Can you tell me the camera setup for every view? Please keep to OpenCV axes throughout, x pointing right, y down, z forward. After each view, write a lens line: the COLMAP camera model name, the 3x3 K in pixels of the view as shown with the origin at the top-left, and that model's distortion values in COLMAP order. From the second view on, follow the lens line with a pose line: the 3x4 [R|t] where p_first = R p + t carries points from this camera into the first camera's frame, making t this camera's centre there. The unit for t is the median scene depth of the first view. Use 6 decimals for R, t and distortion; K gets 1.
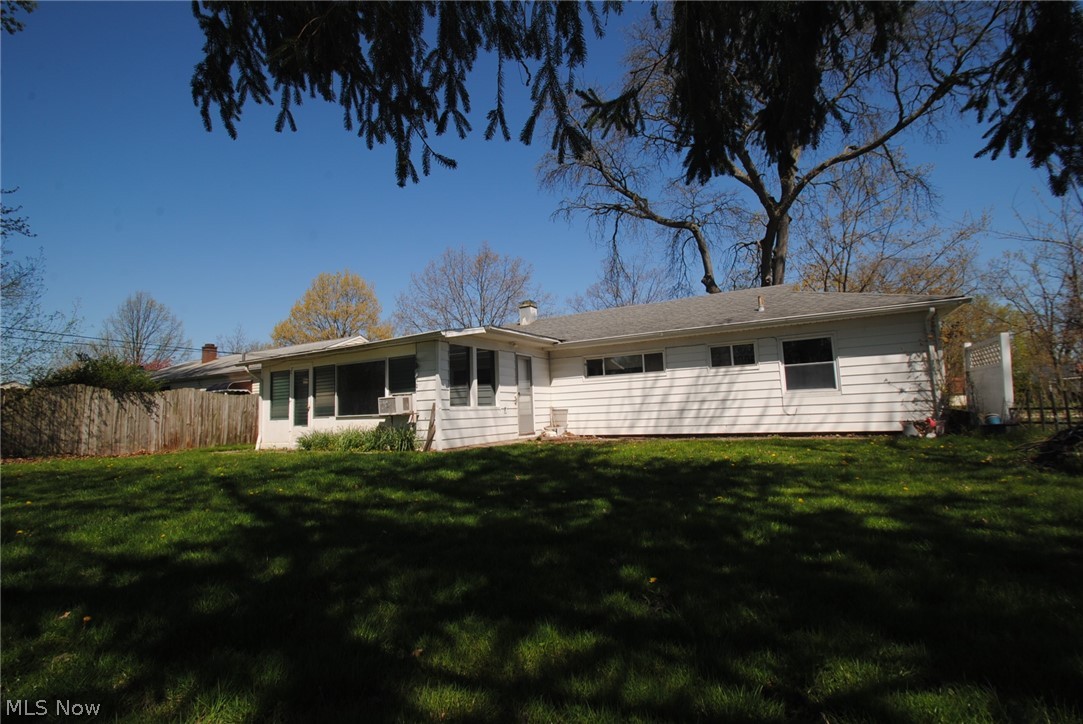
lens RADIAL K [[470.0, 0, 540.6], [0, 470.0, 368.1], [0, 0, 1]] dist [-0.006995, -0.002665]
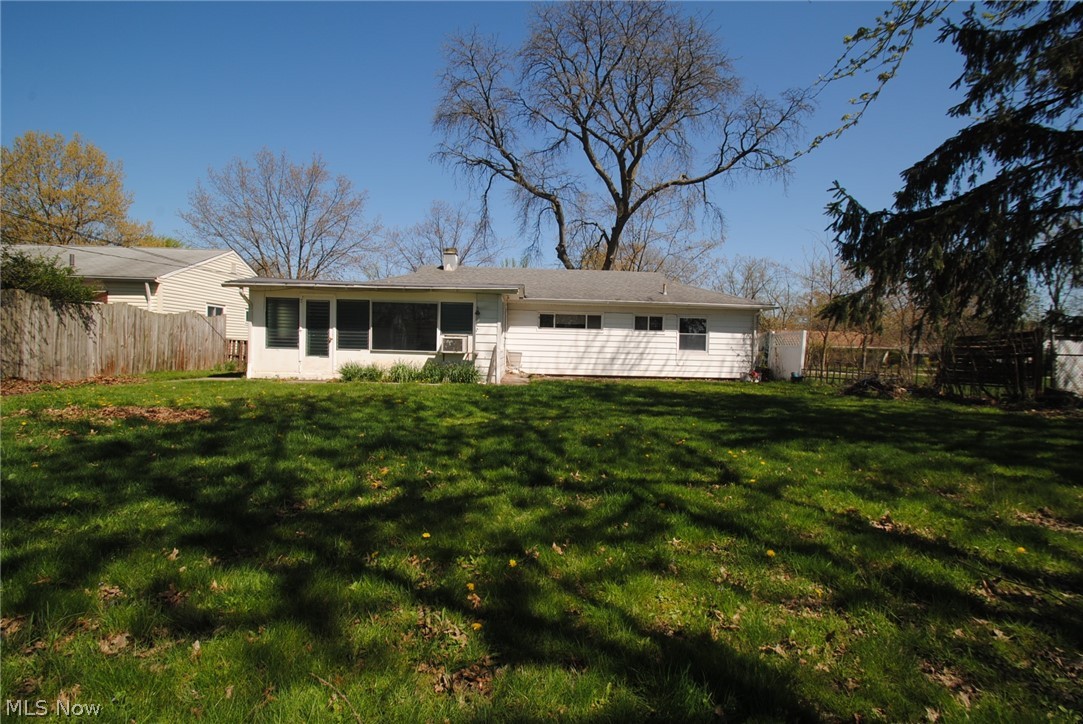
lens RADIAL K [[470.0, 0, 544.5], [0, 470.0, 359.5], [0, 0, 1]] dist [-0.006995, -0.002665]
pose [[0.859779, 0.046628, 0.508534, -0.607754], [-0.104955, 0.990698, 0.086609, -0.008083], [-0.499765, -0.127838, 0.856675, -0.103755]]
